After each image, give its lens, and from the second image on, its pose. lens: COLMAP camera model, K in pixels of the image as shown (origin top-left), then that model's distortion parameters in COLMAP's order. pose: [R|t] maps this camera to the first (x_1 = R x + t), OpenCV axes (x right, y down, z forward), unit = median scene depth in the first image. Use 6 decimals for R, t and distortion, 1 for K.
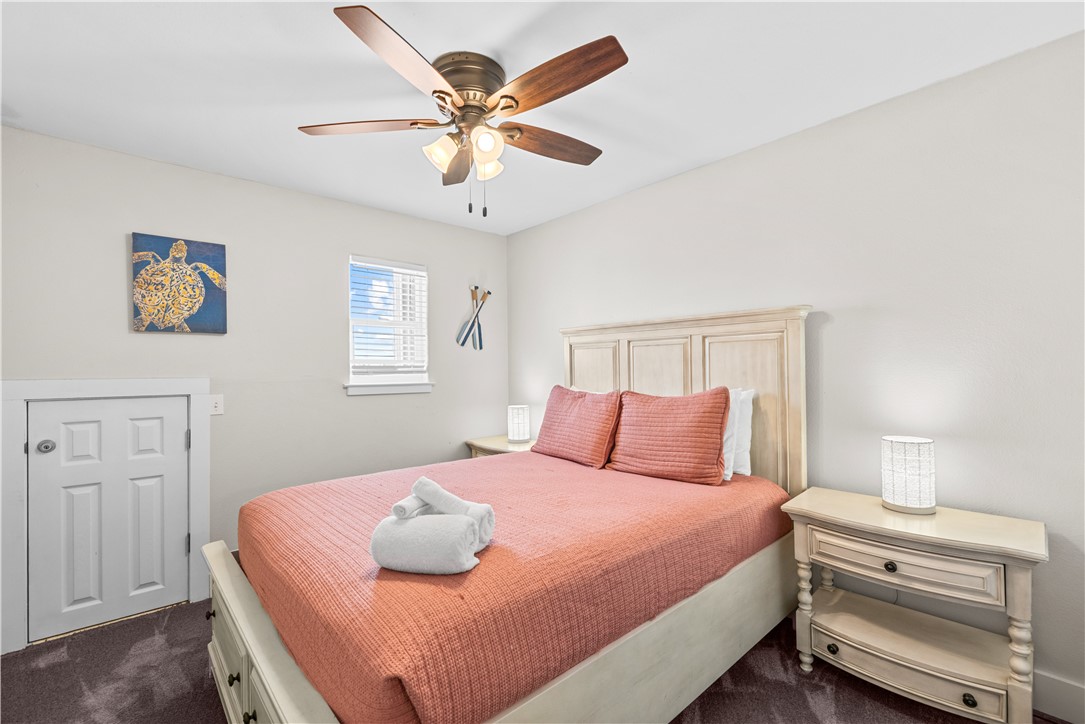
lens RADIAL K [[472.7, 0, 542.5], [0, 472.7, 362.0], [0, 0, 1]] dist [0.000987, -0.016616]
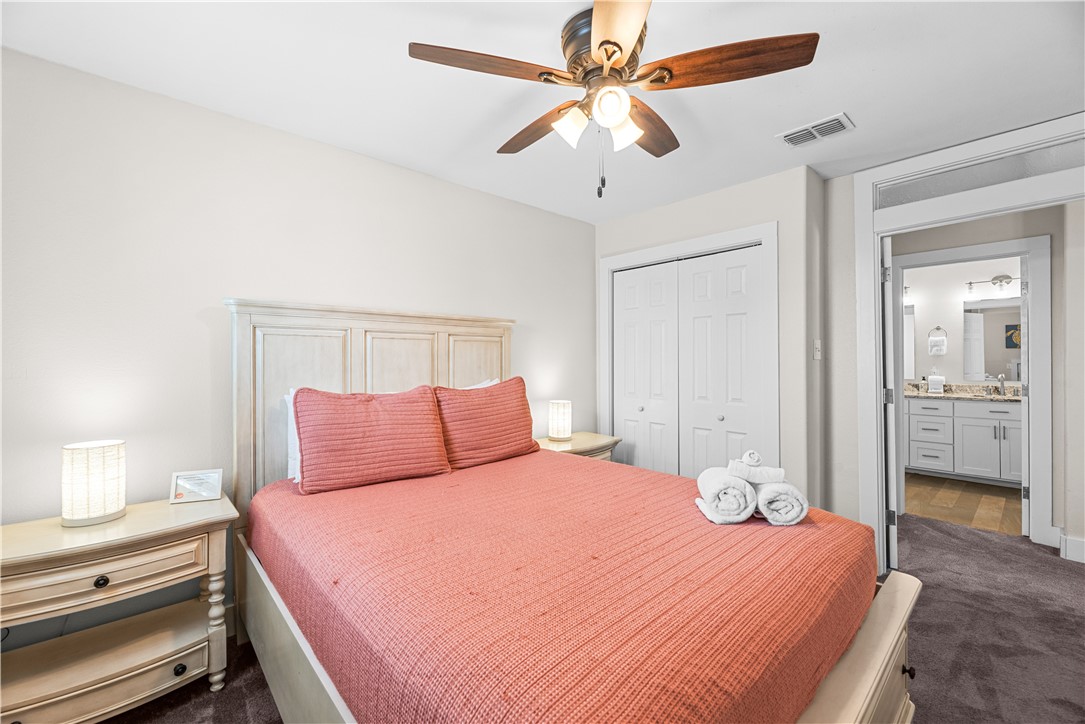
lens RADIAL K [[440.3, 0, 542.5], [0, 440.3, 362.0], [0, 0, 1]] dist [-0.010435, 0.000079]
pose [[0.000151, 0.008169, 0.999967, -0.605852], [-0.007078, 0.999942, -0.008168, 0.015303], [-0.999975, -0.007077, 0.000209, 0.684712]]
